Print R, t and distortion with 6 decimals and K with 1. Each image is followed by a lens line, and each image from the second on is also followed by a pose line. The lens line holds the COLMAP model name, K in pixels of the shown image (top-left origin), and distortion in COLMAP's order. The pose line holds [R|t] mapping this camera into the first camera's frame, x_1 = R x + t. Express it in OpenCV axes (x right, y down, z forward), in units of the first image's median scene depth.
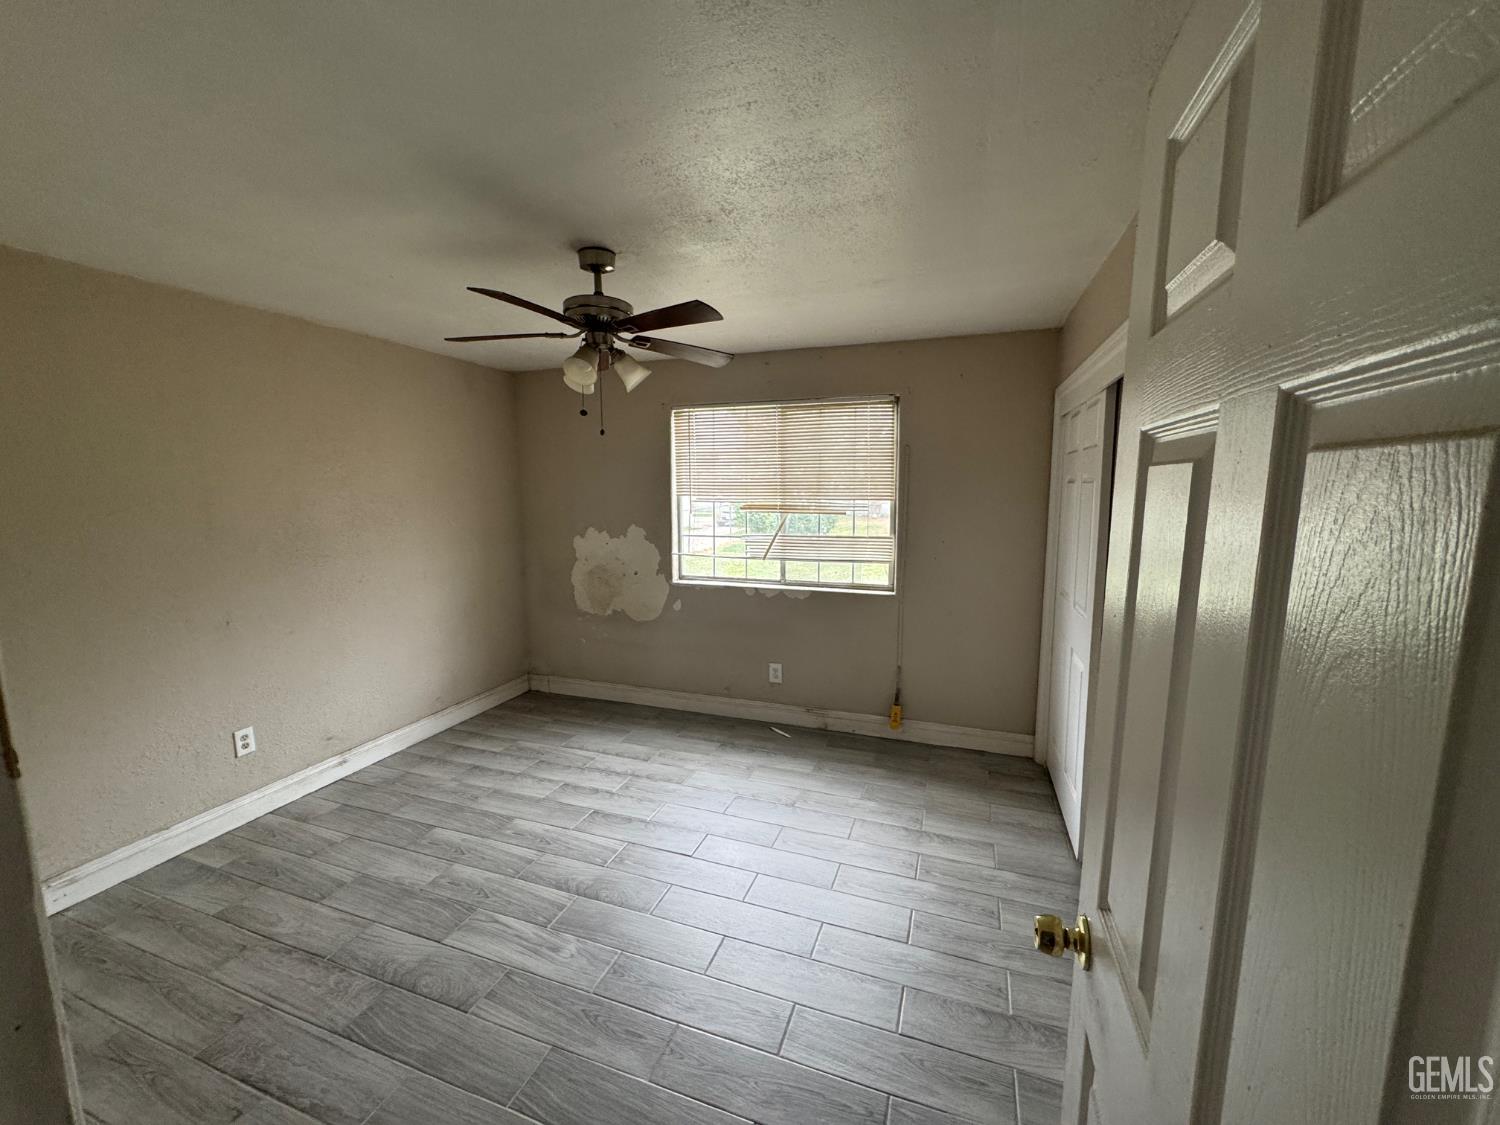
lens RADIAL K [[601.9, 0, 739.1], [0, 601.9, 568.1], [0, 0, 1]] dist [-0.003511, 0.001272]
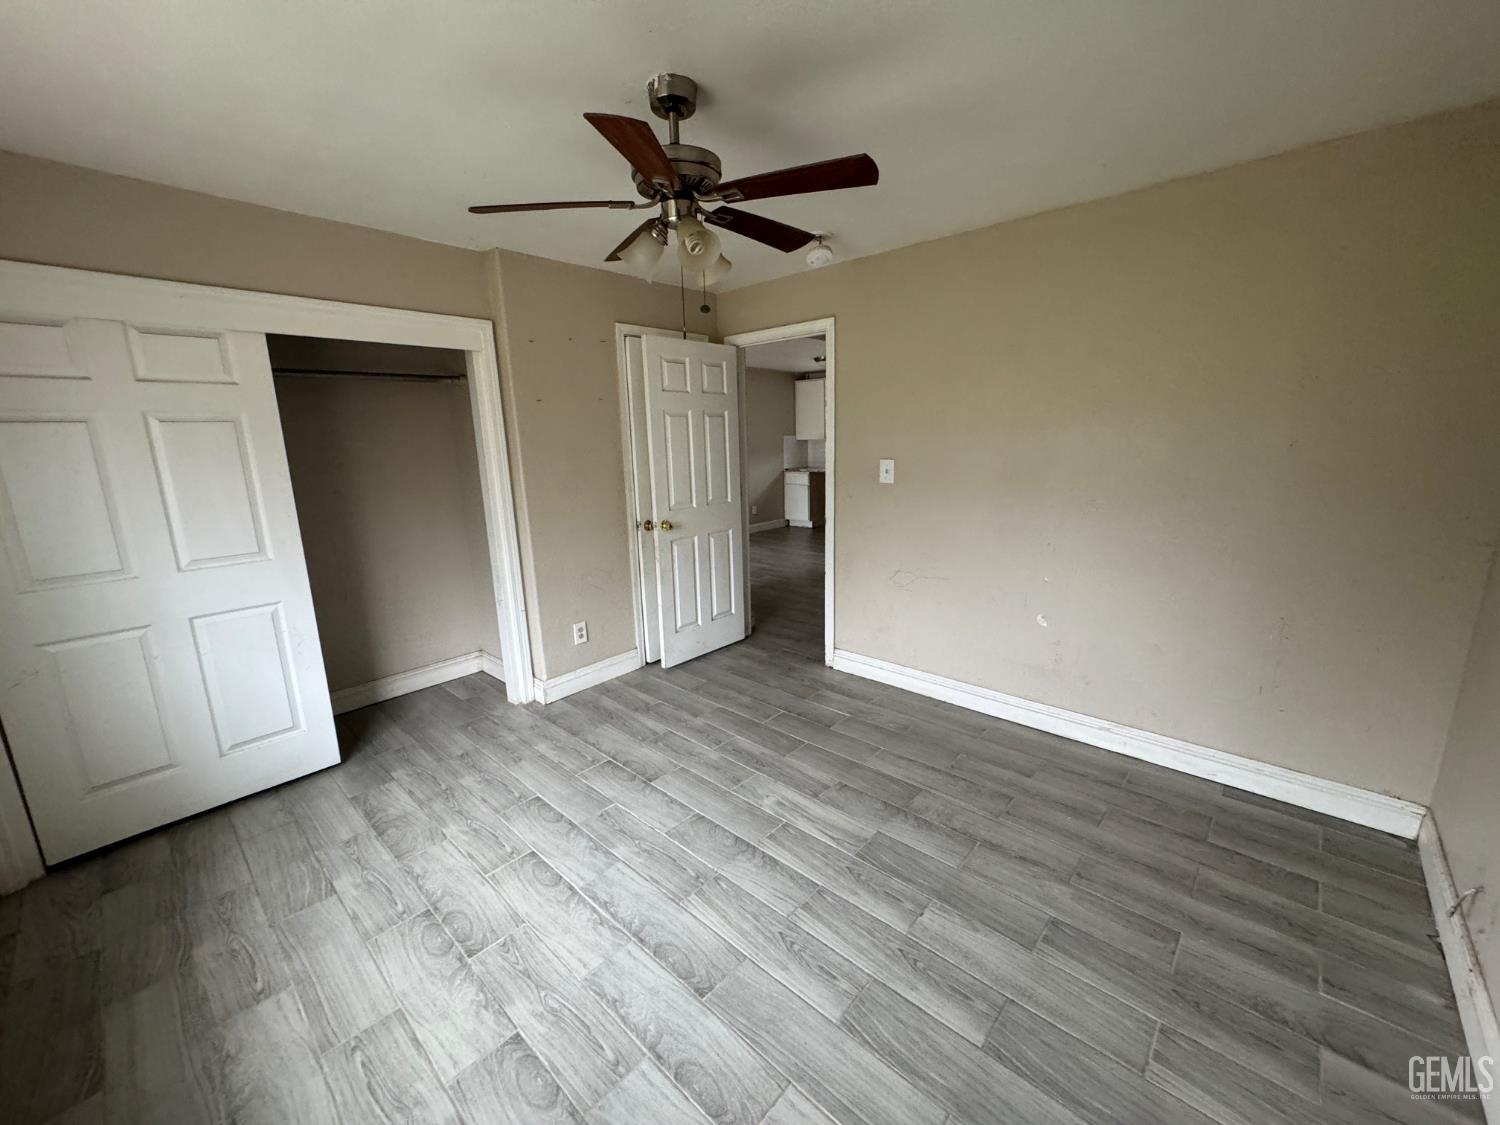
lens RADIAL K [[601.9, 0, 748.8], [0, 601.9, 561.4], [0, 0, 1]] dist [-0.003511, 0.001272]
pose [[-0.929032, -0.051814, 0.366354, -0.469133], [0.076562, 0.941795, 0.327353, -0.156640], [-0.361992, 0.332171, -0.870991, 1.349448]]
